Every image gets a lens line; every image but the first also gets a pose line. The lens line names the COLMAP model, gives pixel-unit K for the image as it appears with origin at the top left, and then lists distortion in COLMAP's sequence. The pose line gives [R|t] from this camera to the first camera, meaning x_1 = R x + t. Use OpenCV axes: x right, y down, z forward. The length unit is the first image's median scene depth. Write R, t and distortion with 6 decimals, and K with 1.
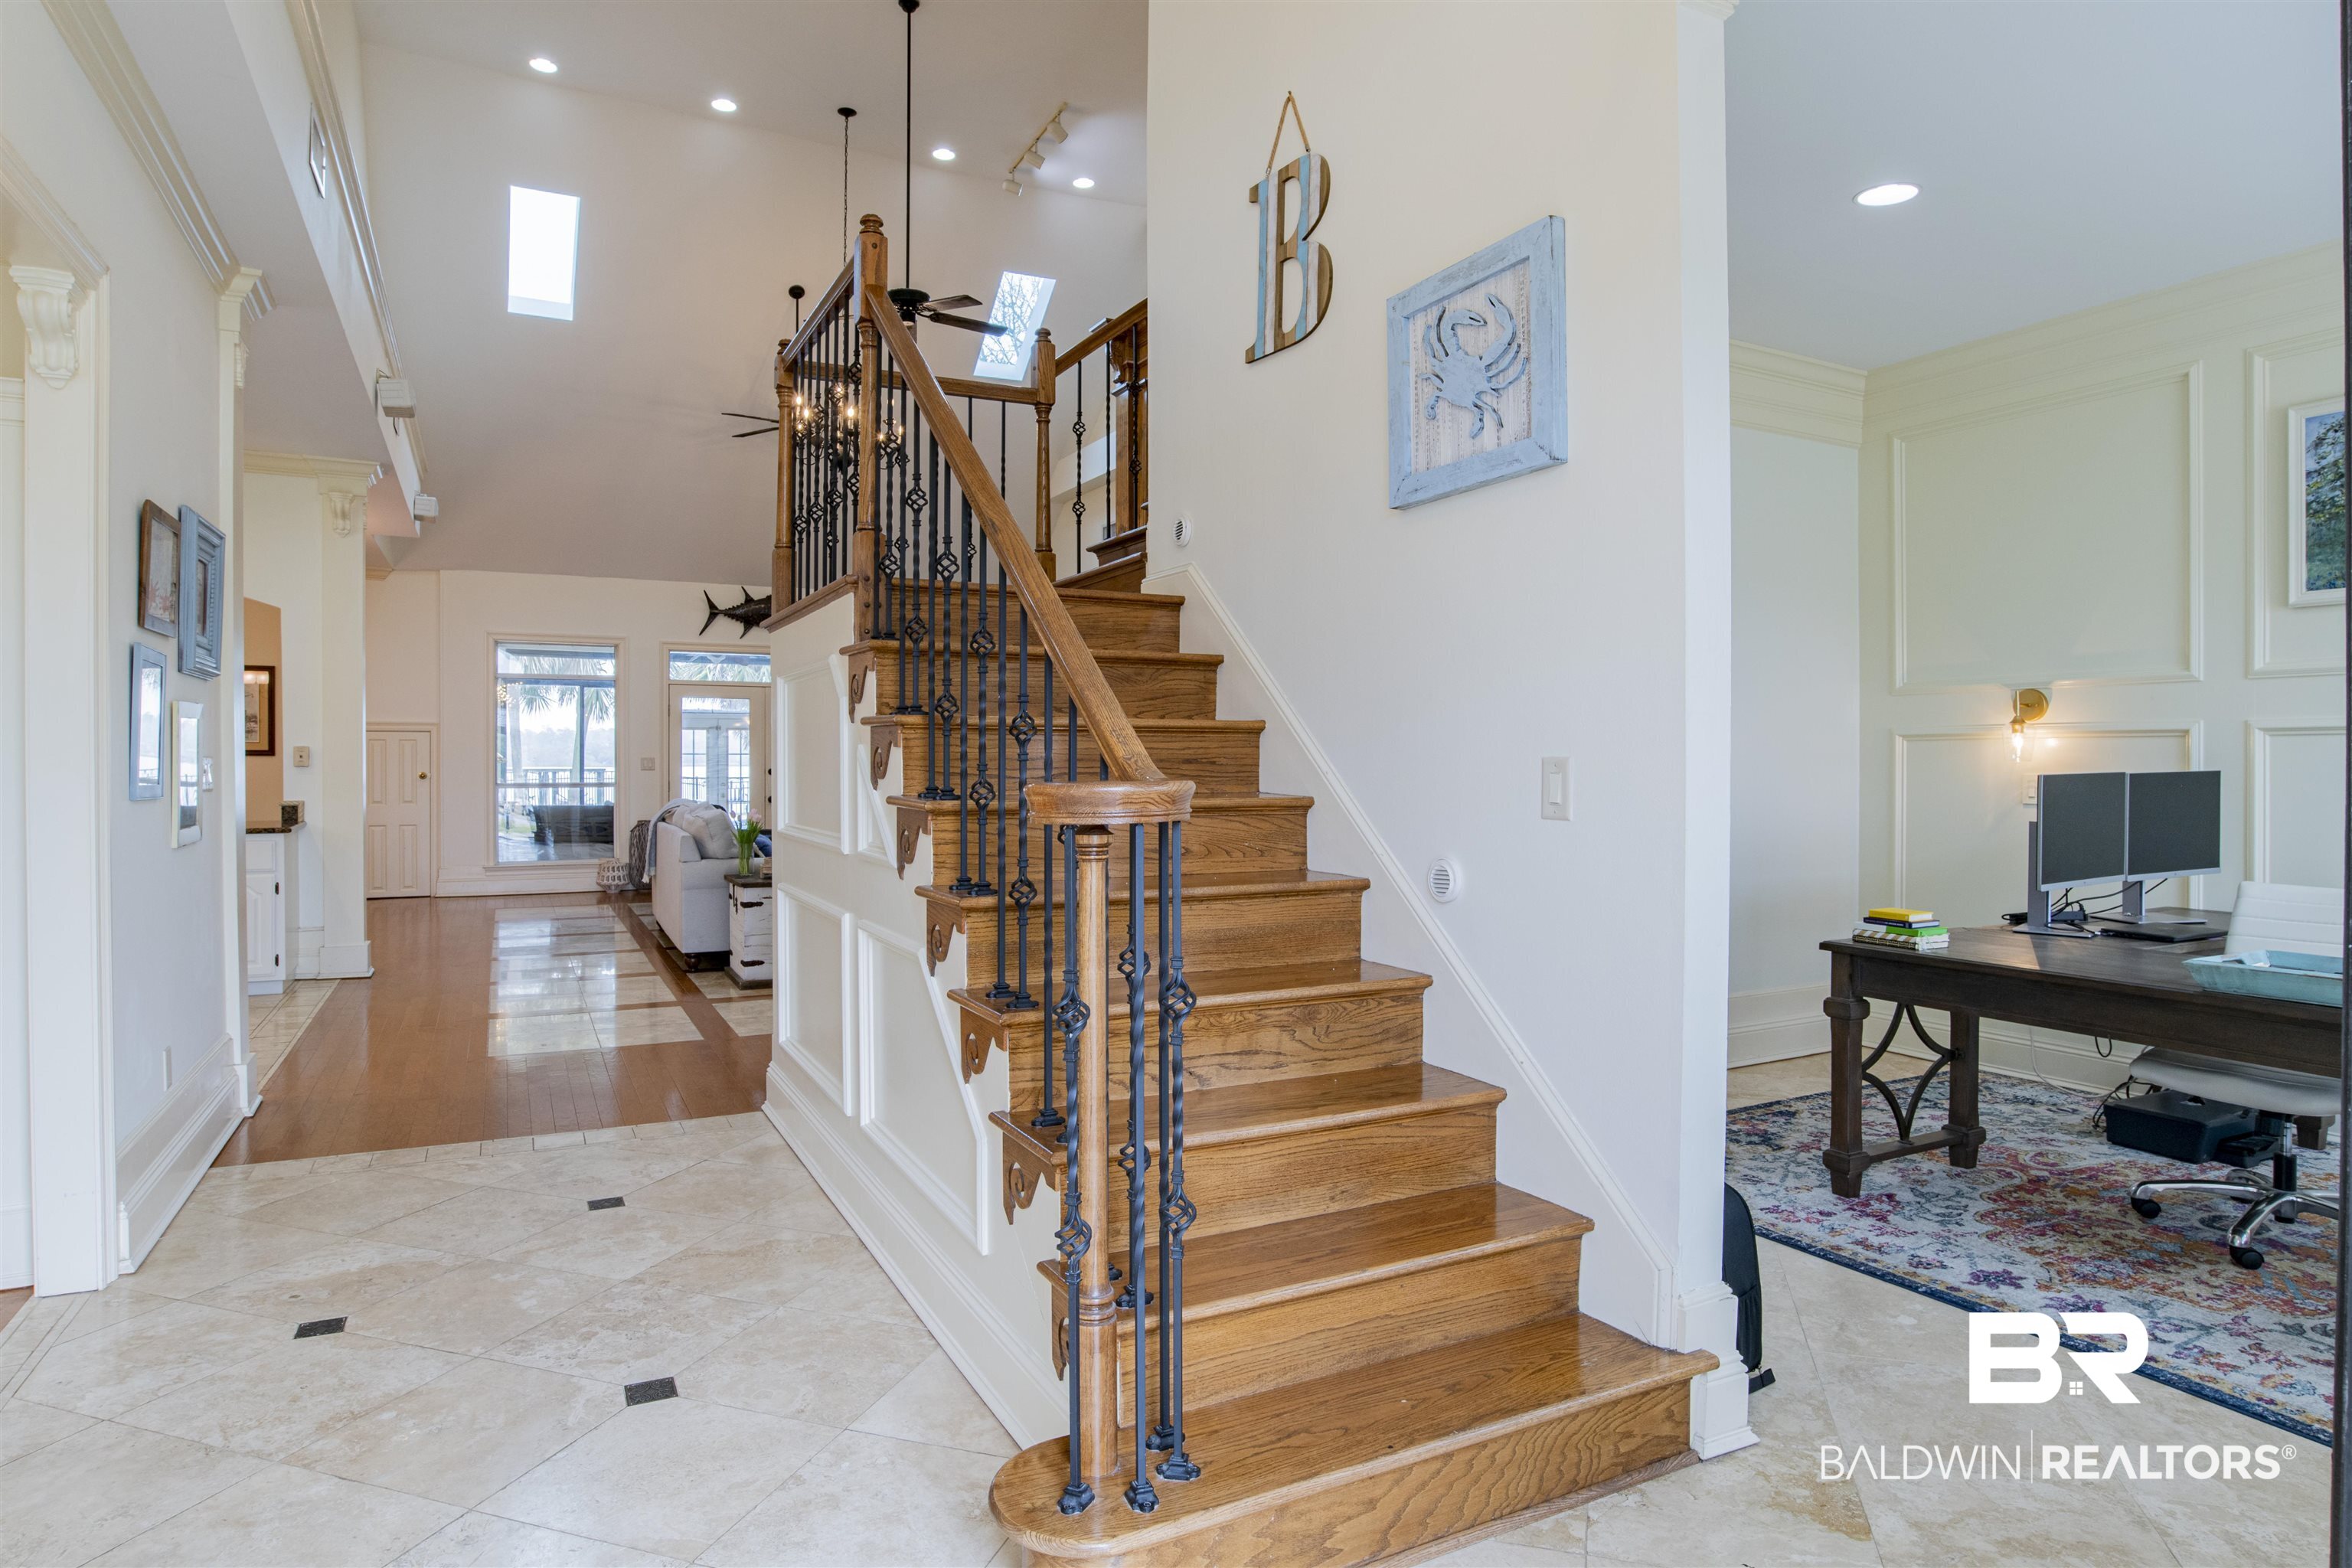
lens RADIAL K [[1323.1, 0, 1156.4], [0, 1323.1, 772.3], [0, 0, 1]] dist [-0.026602, 0.005621]
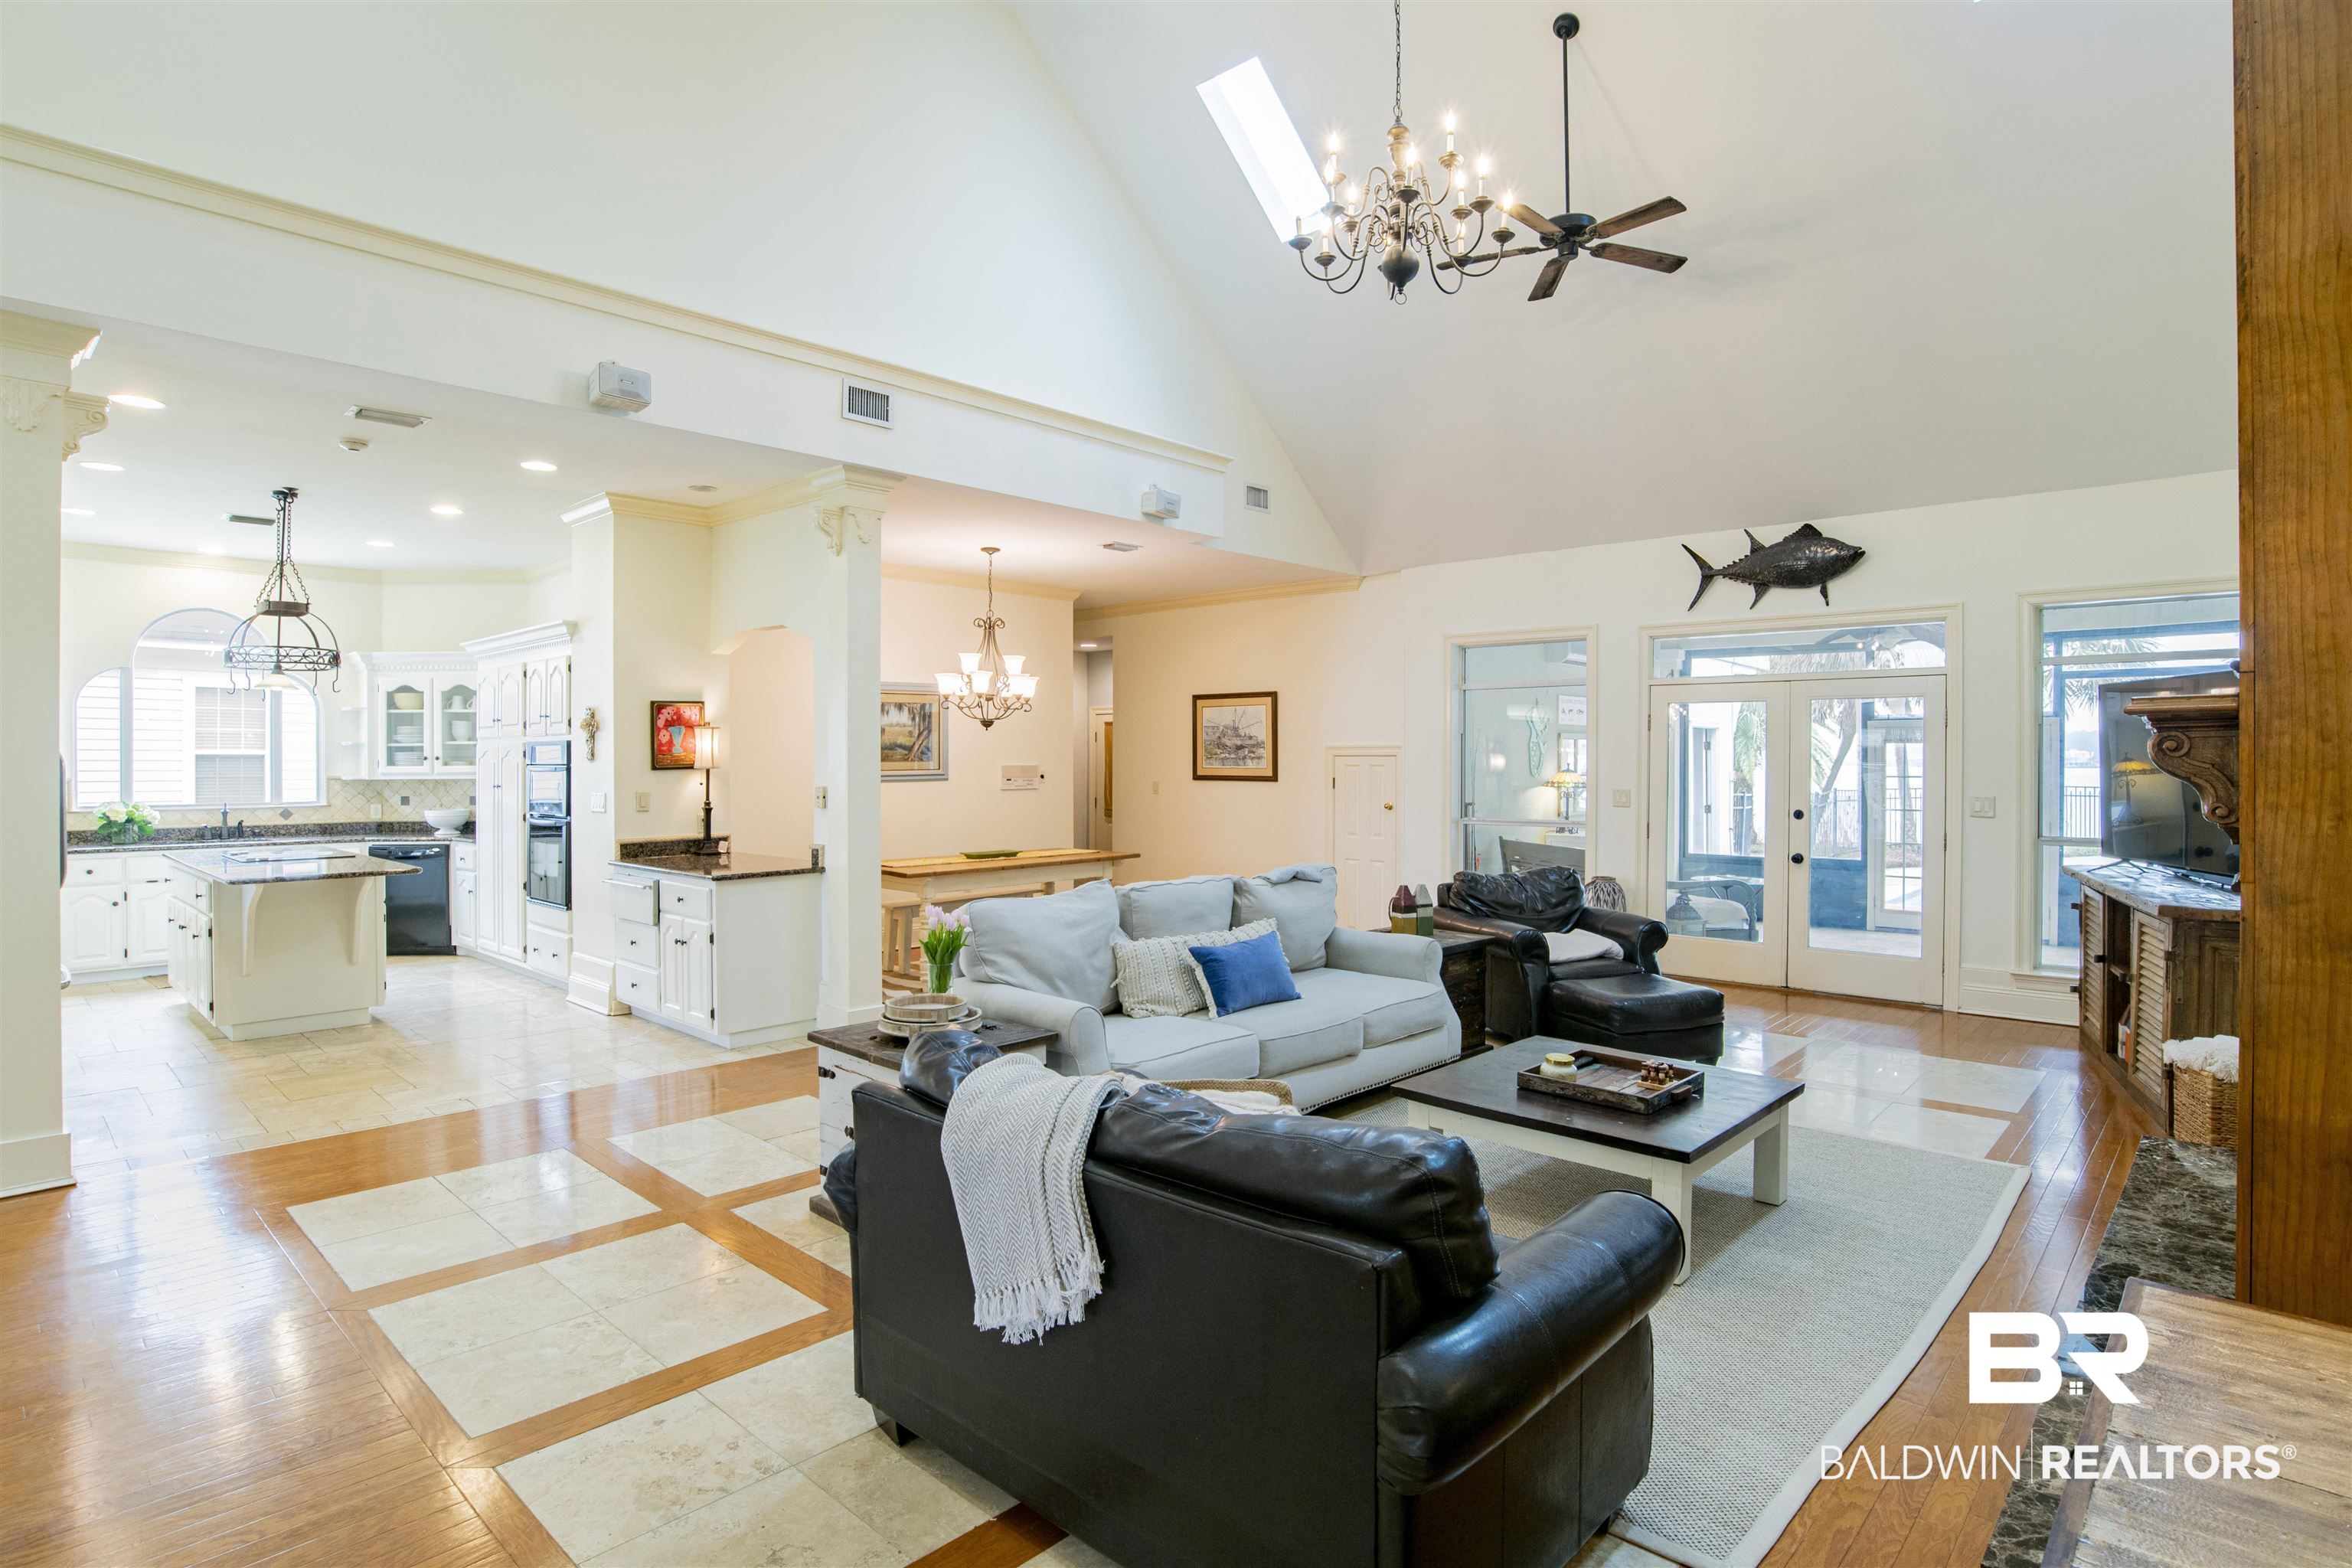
lens RADIAL K [[1203.9, 0, 1185.3], [0, 1203.9, 765.1], [0, 0, 1]] dist [-0.058552, 0.016449]
pose [[0.355449, 0.003081, -0.934690, 0.148697], [-0.007405, 0.999972, 0.000480, -0.023291], [0.934666, 0.006750, 0.355462, 0.566405]]
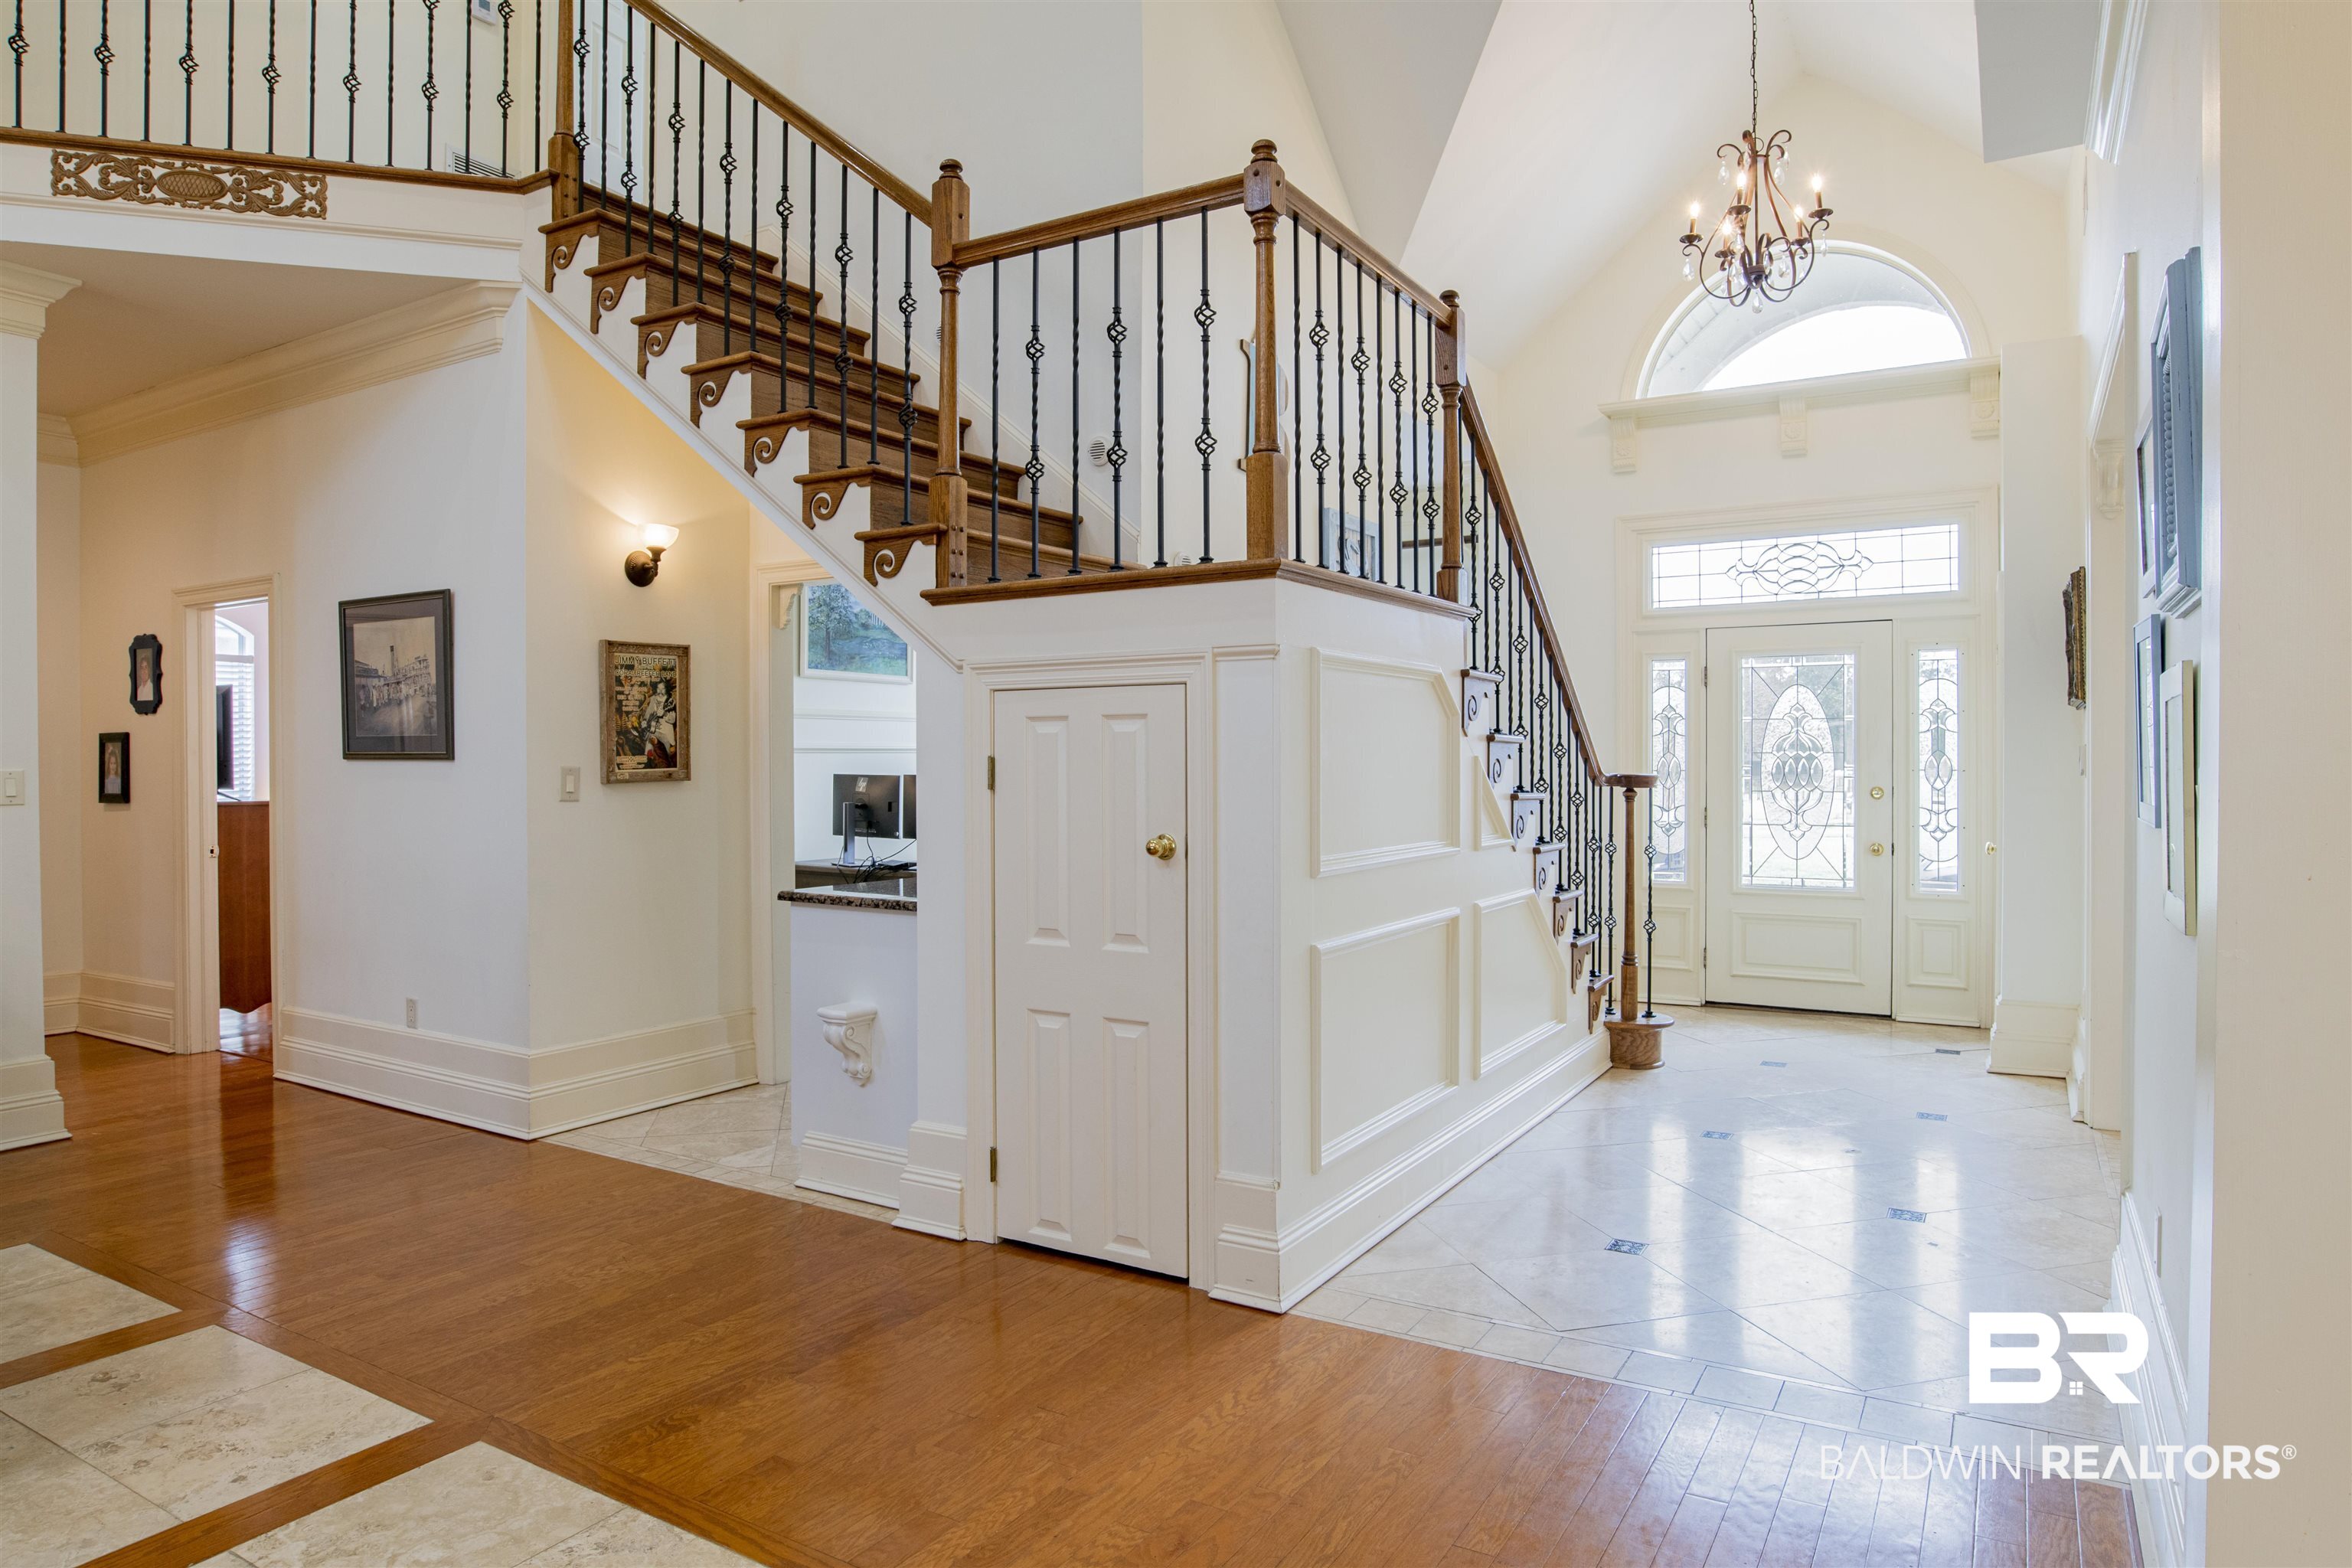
lens RADIAL K [[1401.7, 0, 1172.9], [0, 1401.7, 768.1], [0, 0, 1]] dist [-0.019669, 0.005902]
pose [[-0.529486, -0.002792, 0.848314, -0.330429], [0.010289, 0.999900, 0.009714, -0.007731], [-0.848256, 0.013872, -0.529404, 0.543546]]
